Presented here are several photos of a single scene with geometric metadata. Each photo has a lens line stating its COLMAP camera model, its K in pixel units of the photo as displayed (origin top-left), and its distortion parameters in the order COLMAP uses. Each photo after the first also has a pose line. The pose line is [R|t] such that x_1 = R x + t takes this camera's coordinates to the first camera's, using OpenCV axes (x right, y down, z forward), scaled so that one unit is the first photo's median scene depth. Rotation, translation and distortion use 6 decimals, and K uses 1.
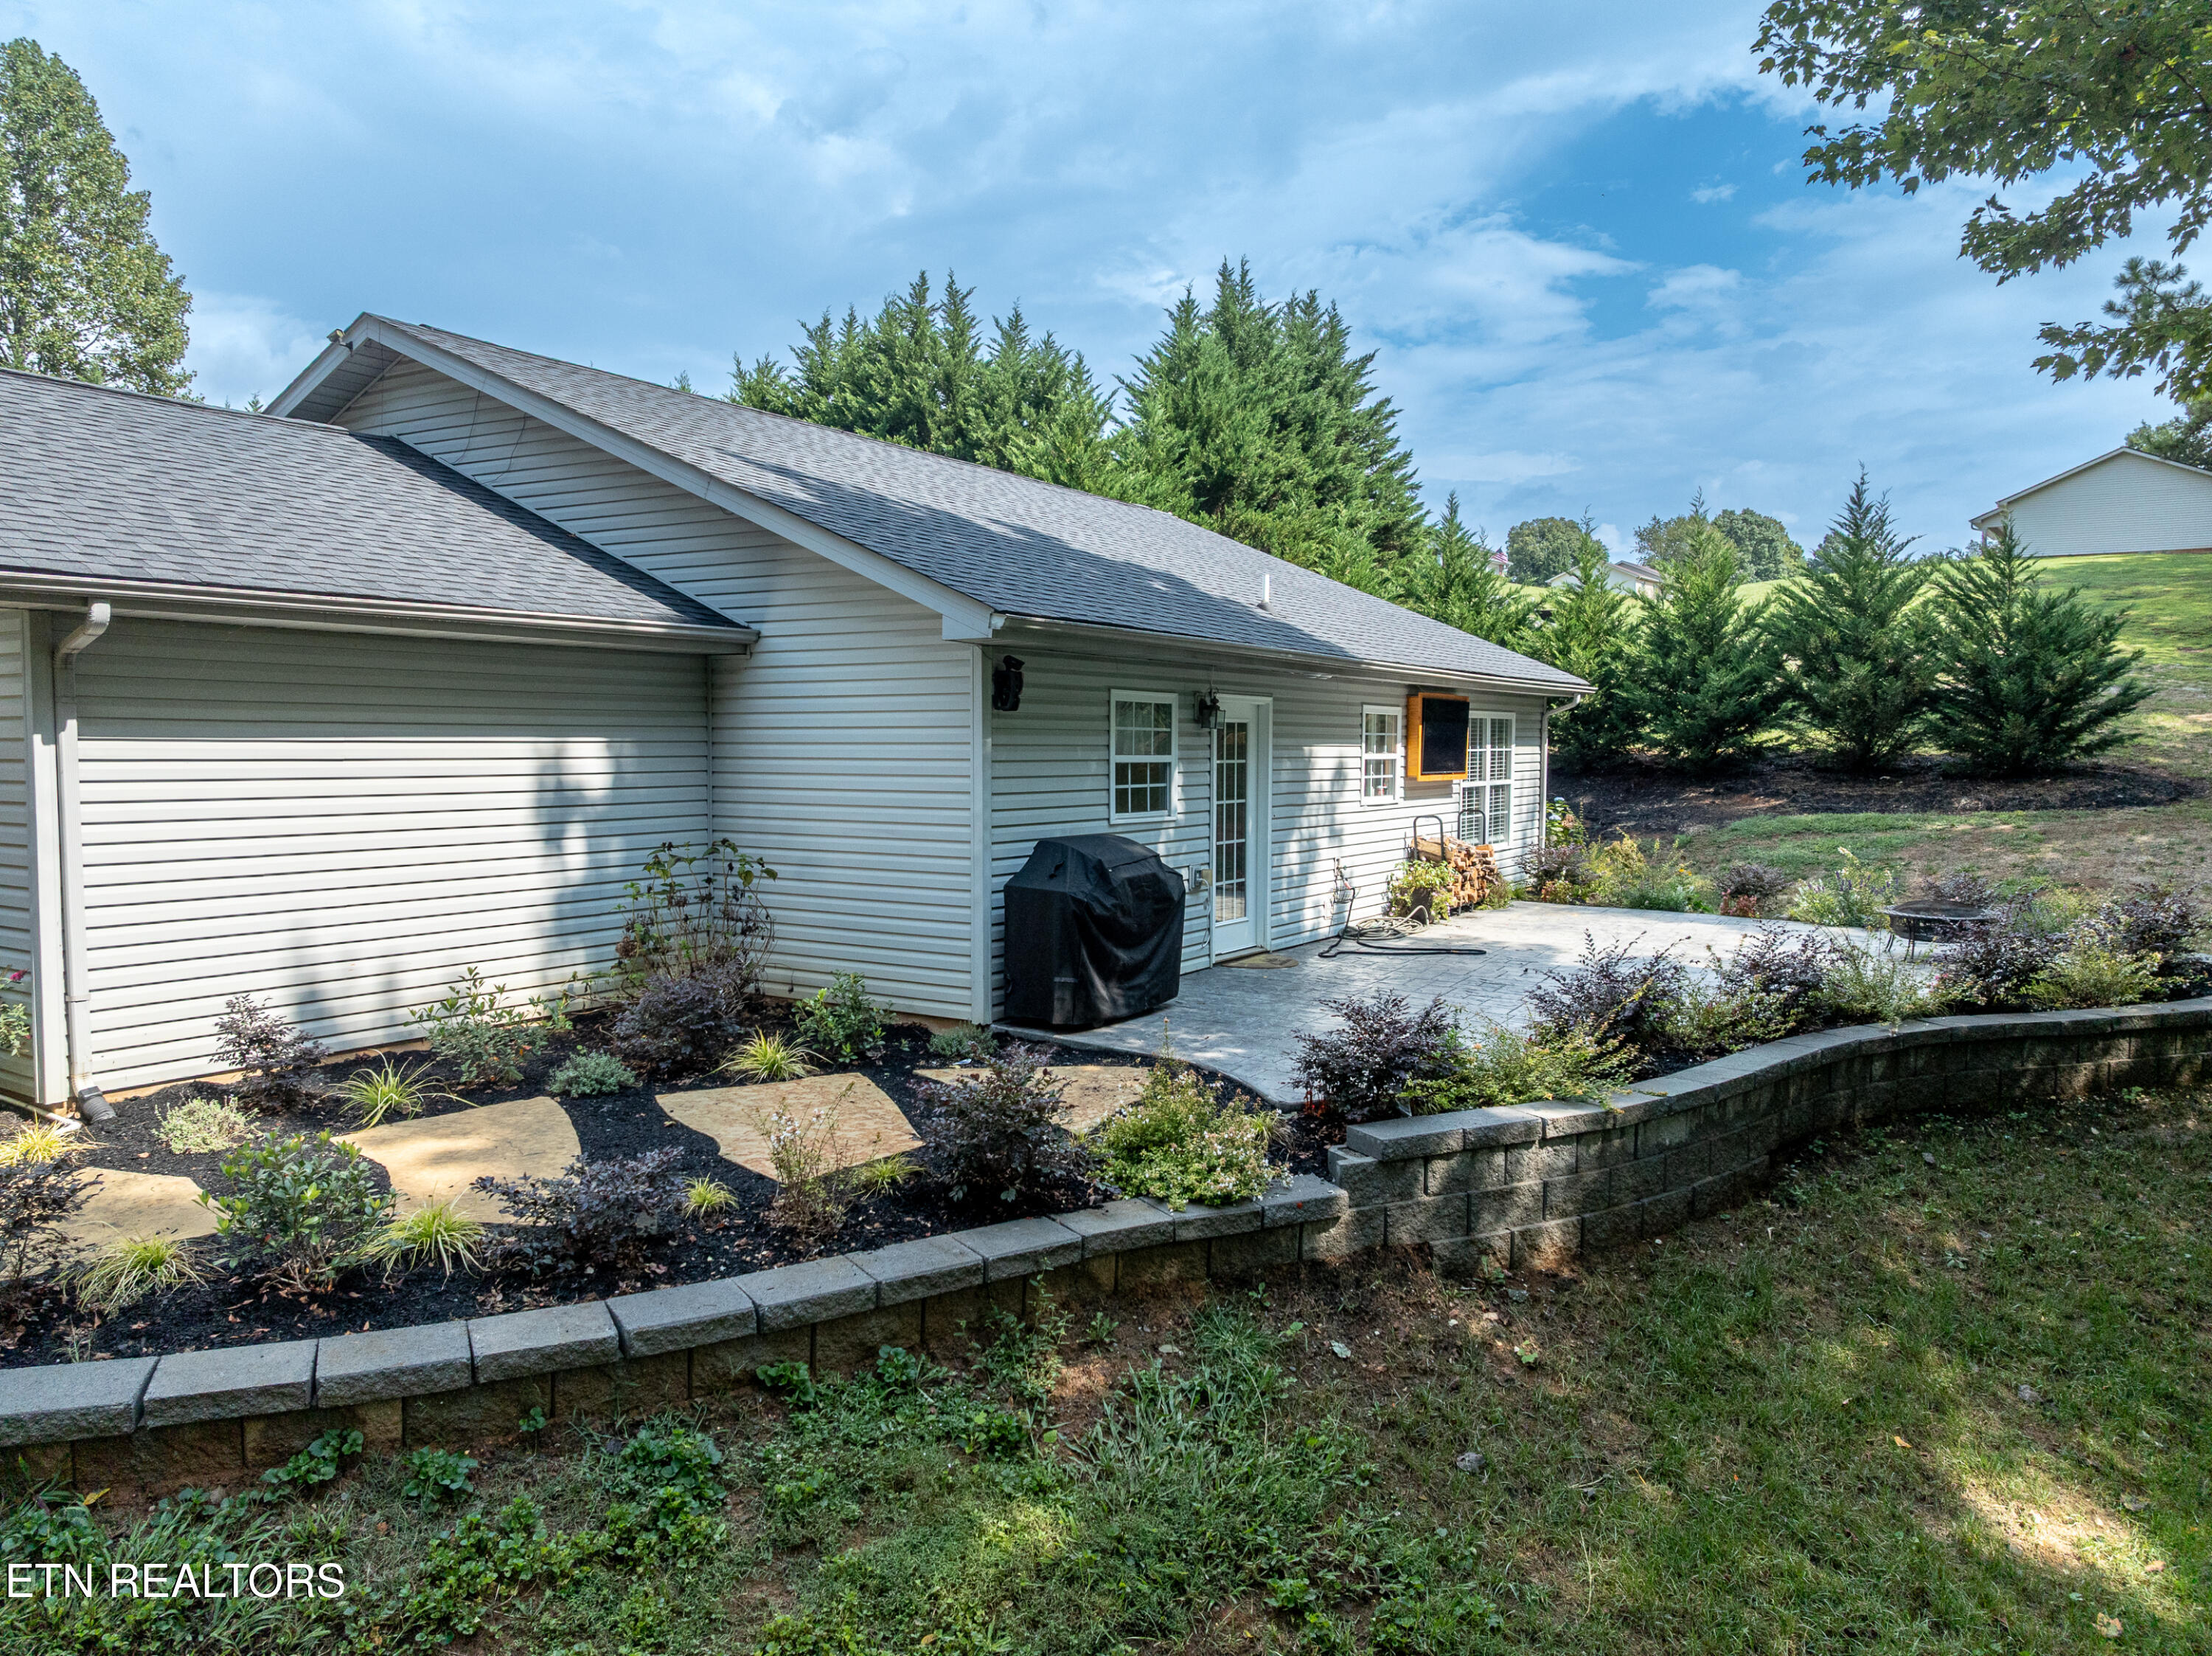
lens RADIAL K [[1558.2, 0, 1106.0], [0, 1558.2, 828.0], [0, 0, 1]] dist [-0.046447, 0.033902]
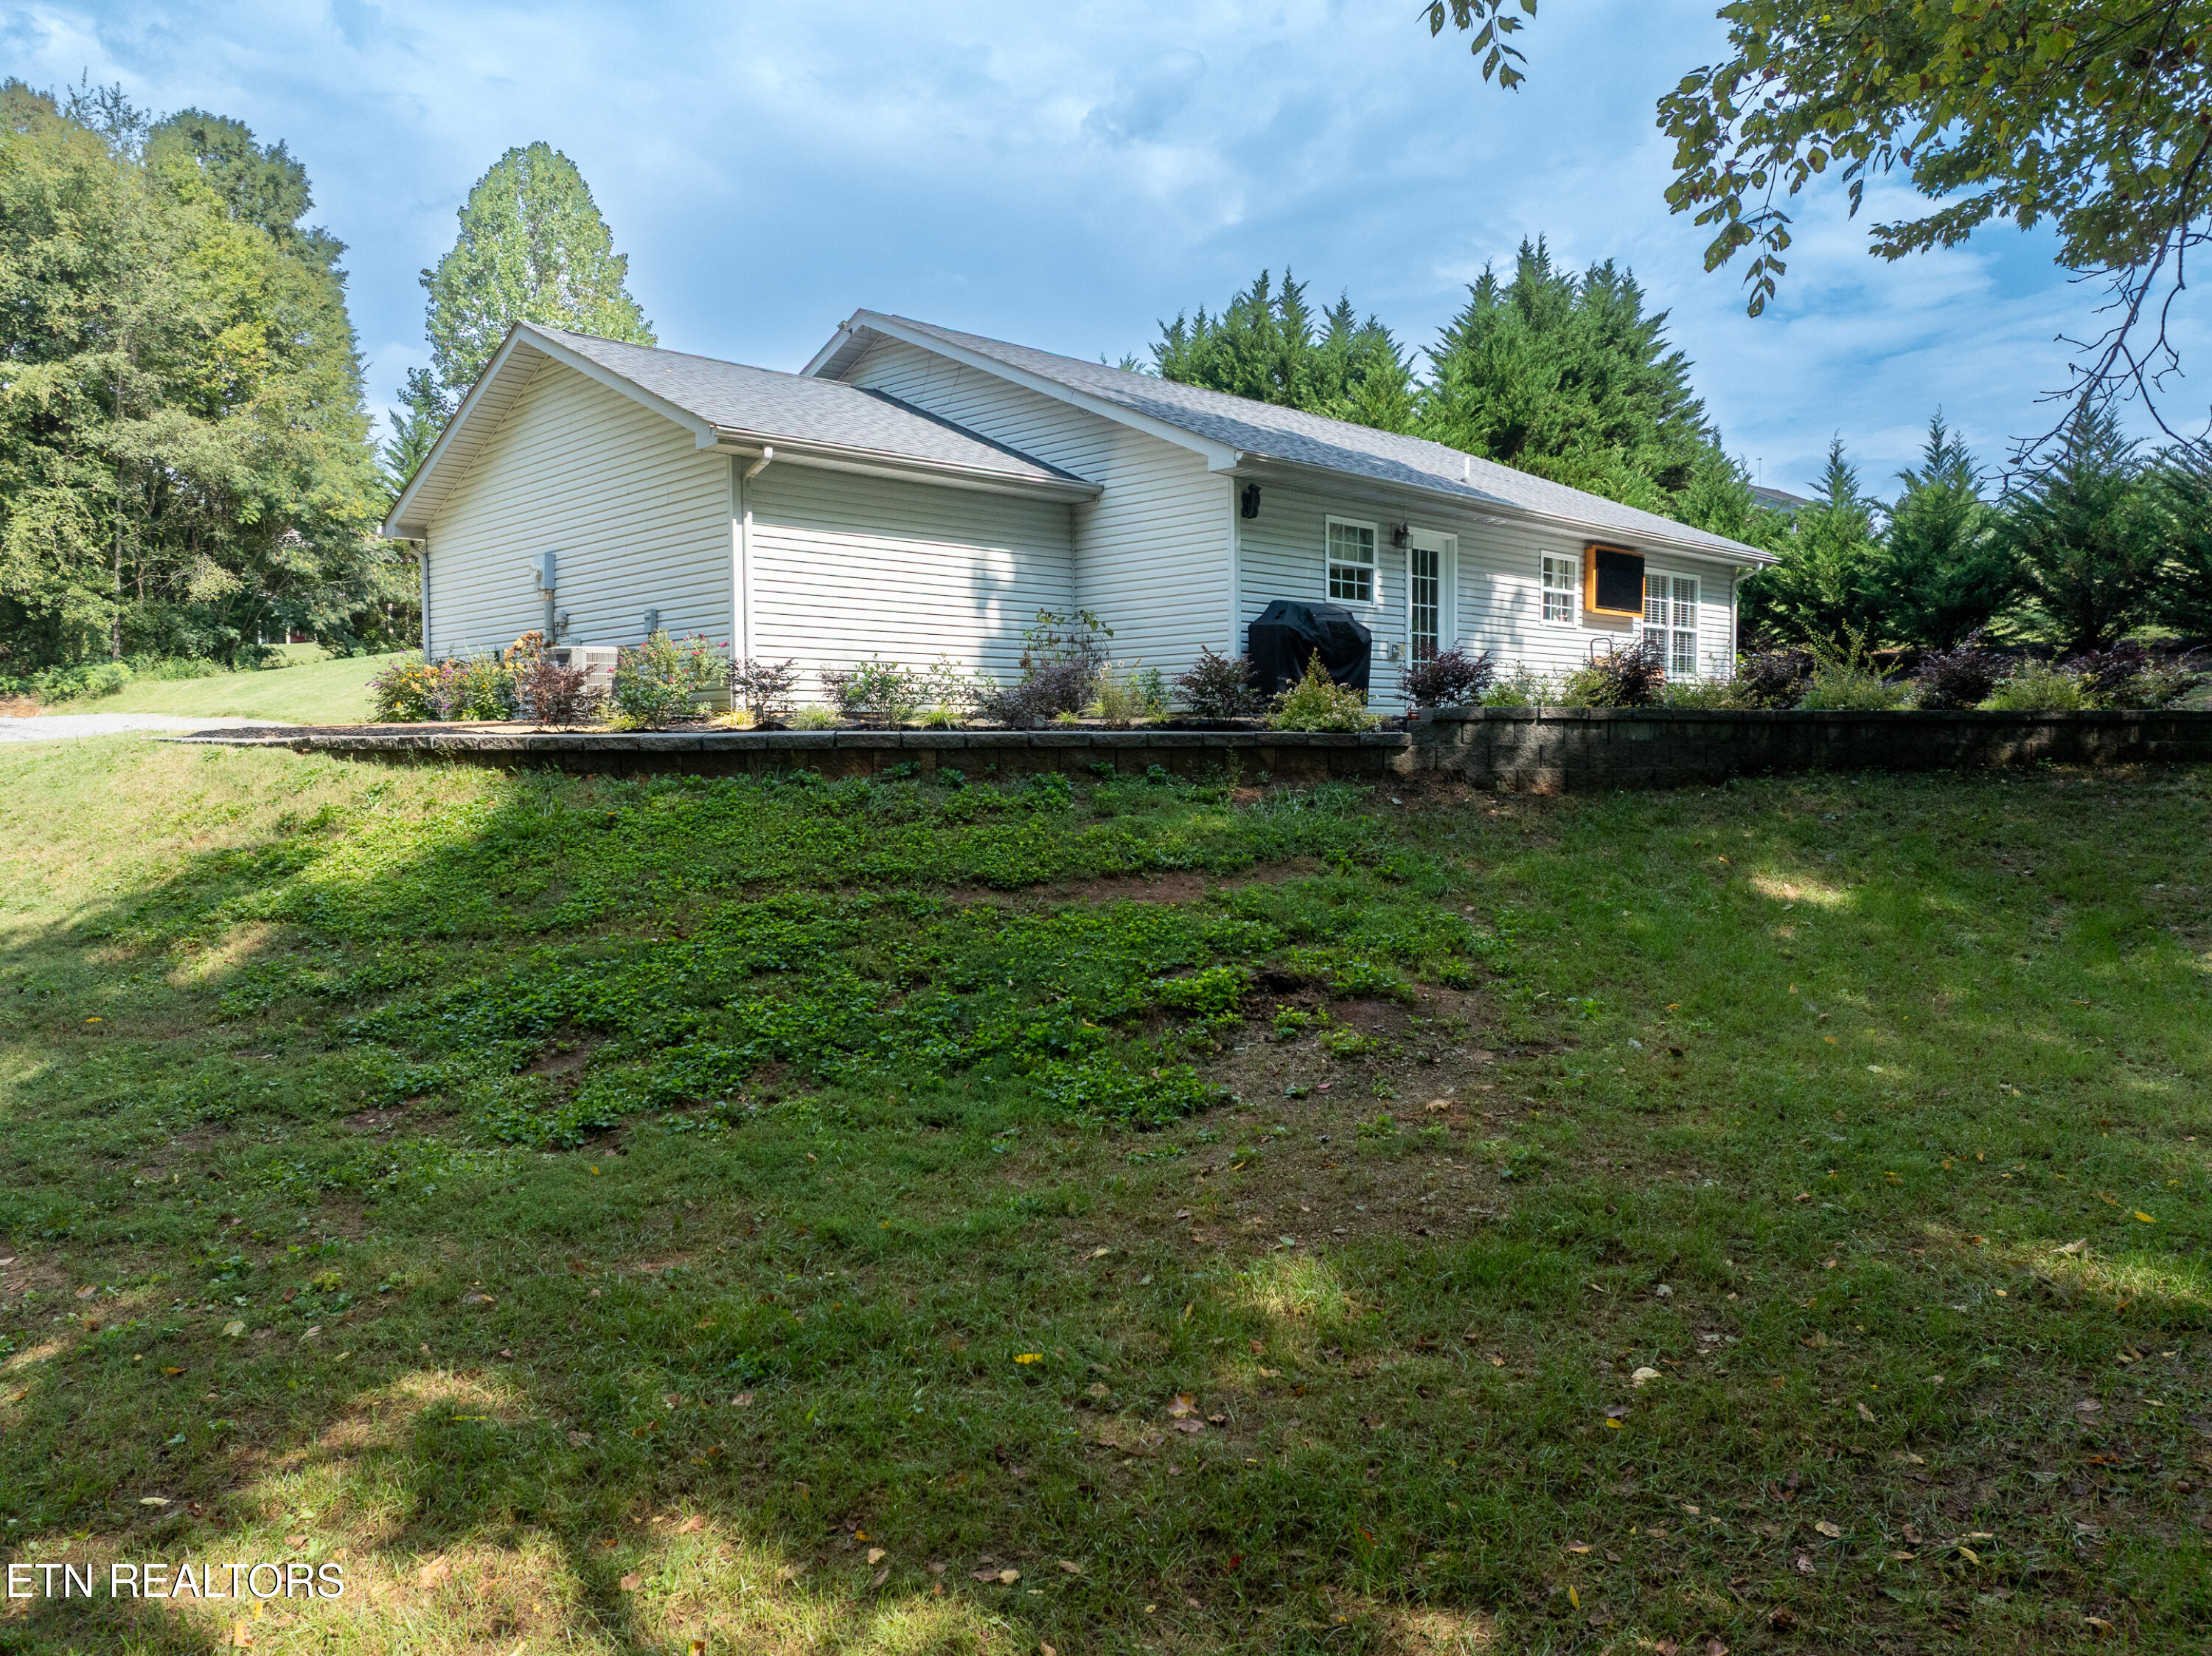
lens RADIAL K [[1567.6, 0, 1116.9], [0, 1567.6, 823.0], [0, 0, 1]] dist [-0.032818, 0.003430]
pose [[0.974106, -0.000897, -0.226088, 0.091433], [-0.001065, 0.999963, -0.008554, 0.138533], [0.226087, 0.008574, 0.974069, -0.333114]]
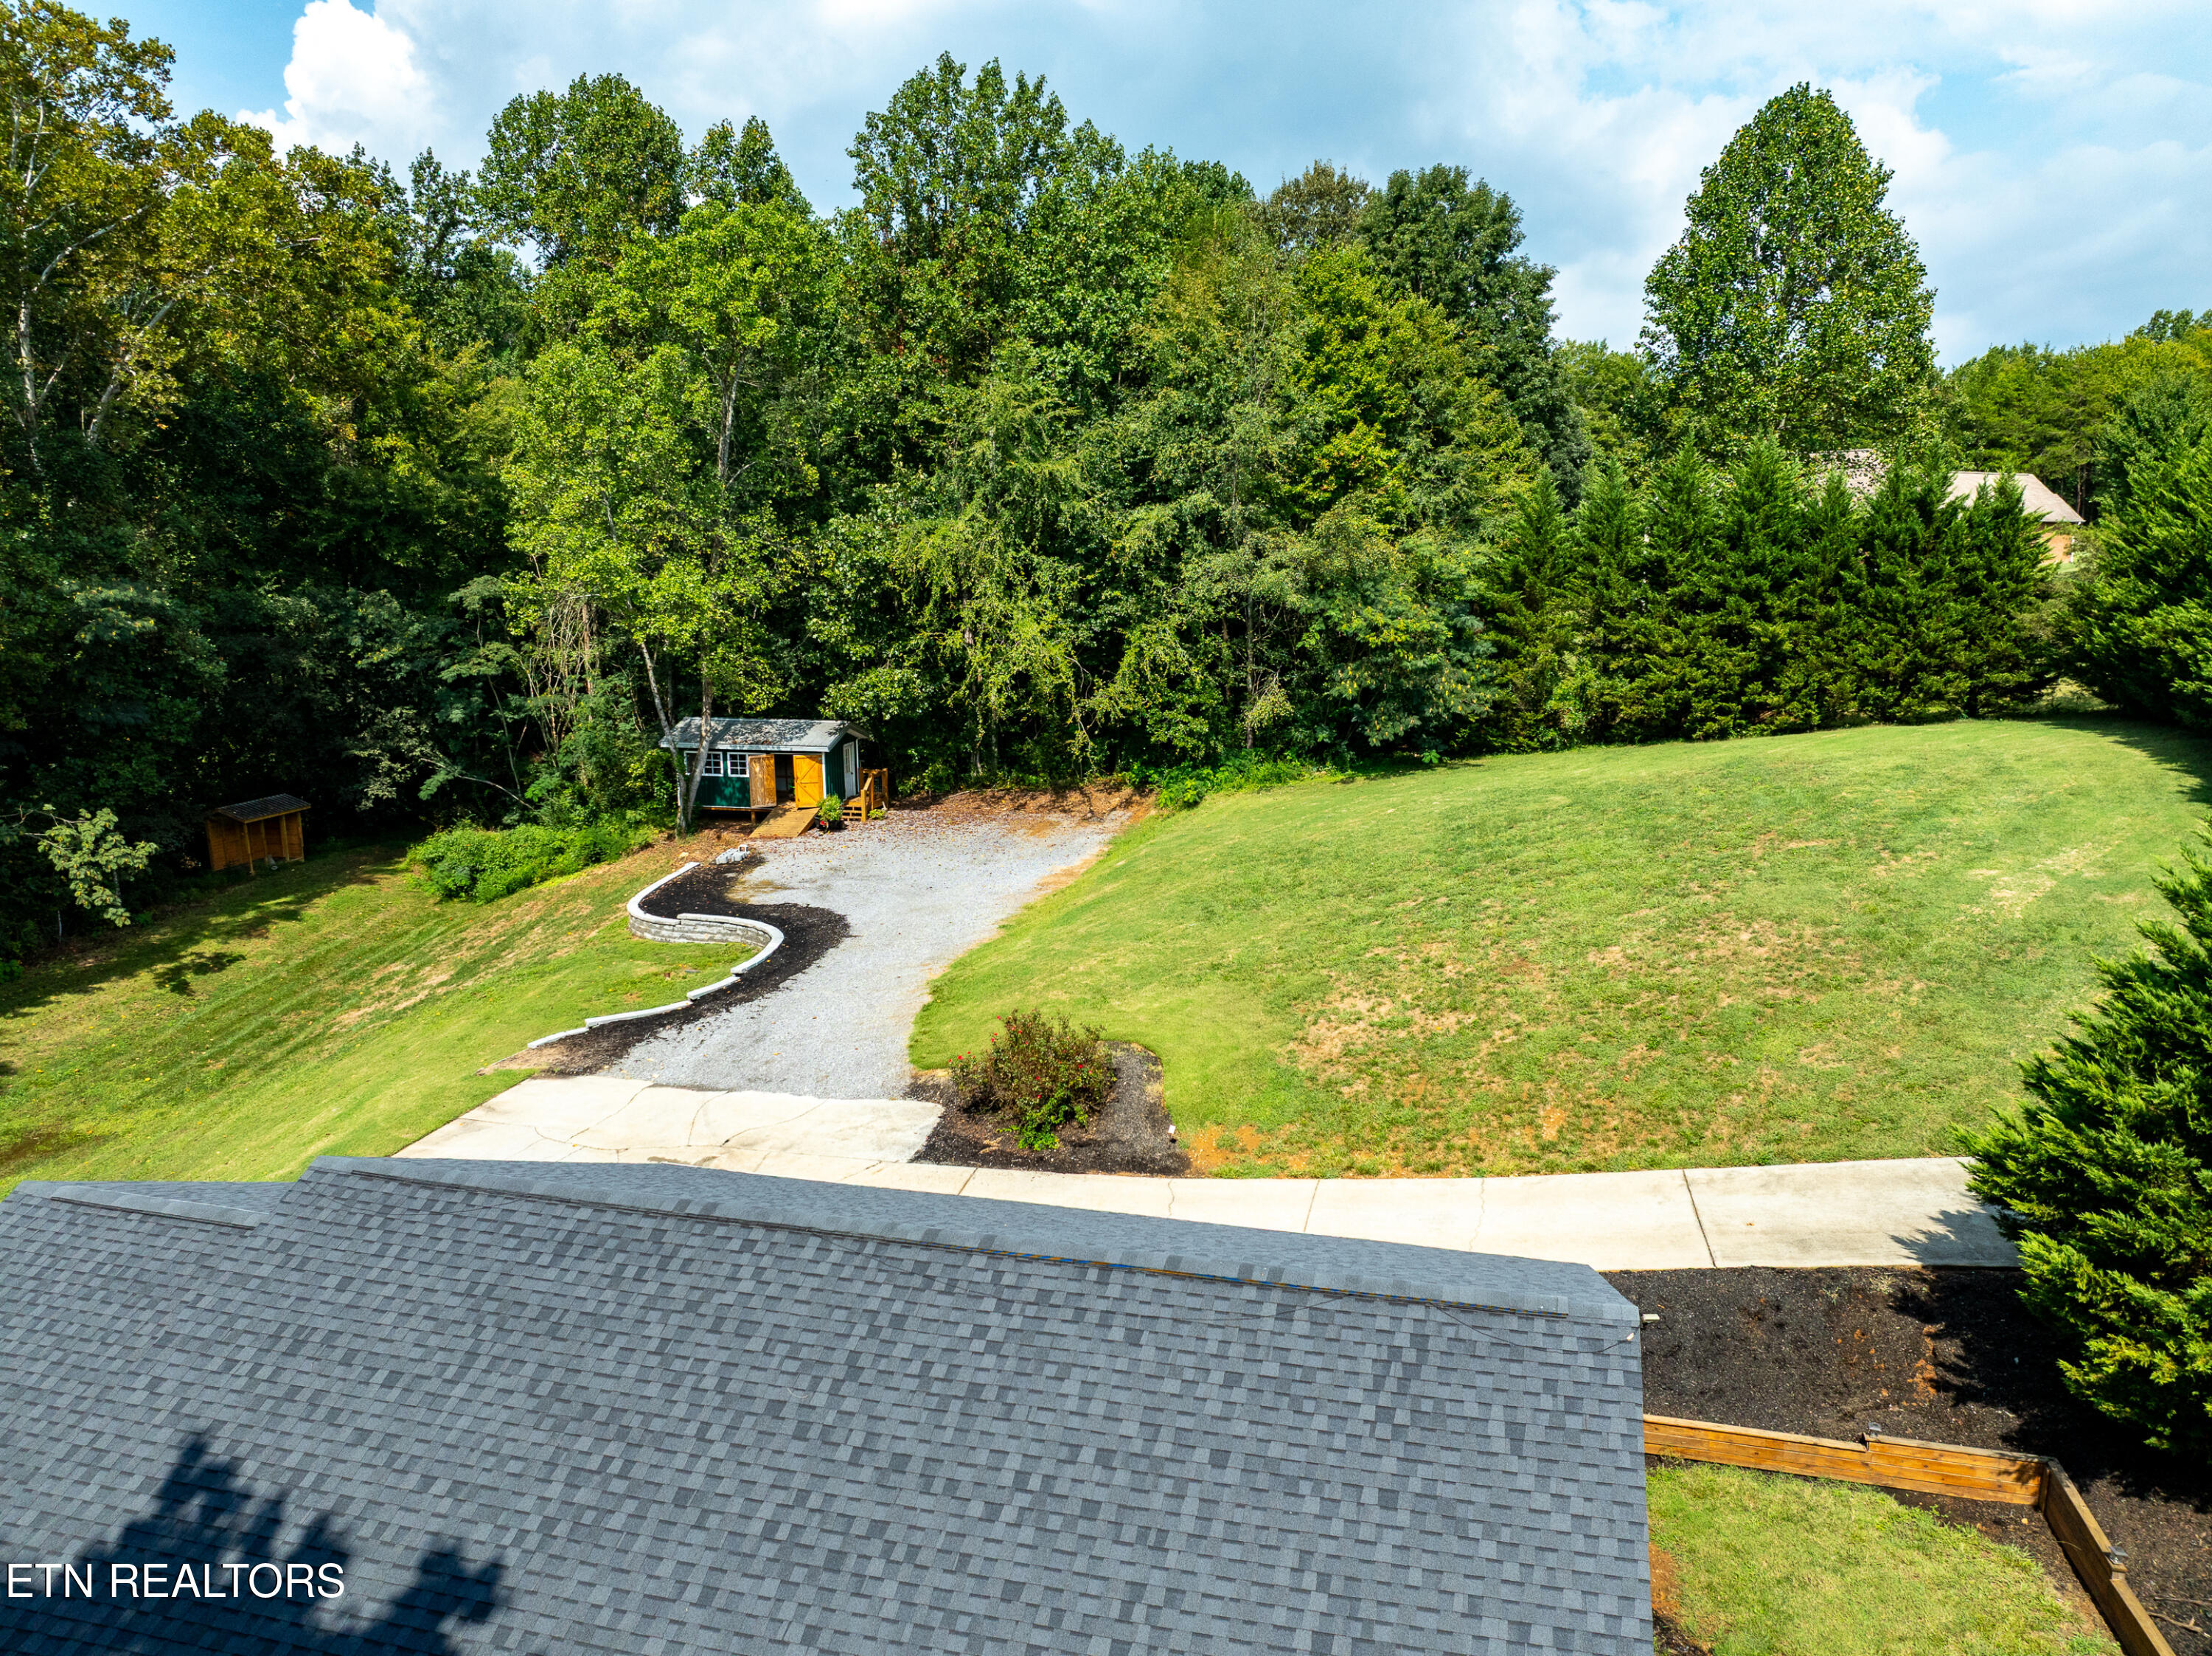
lens RADIAL K [[1567.6, 0, 1116.9], [0, 1567.6, 823.0], [0, 0, 1]] dist [-0.032818, 0.003430]
pose [[0.310663, 0.168748, -0.935421, 0.588081], [-0.048675, 0.985648, 0.161643, -0.571731], [0.949273, -0.004685, 0.314418, 0.824055]]
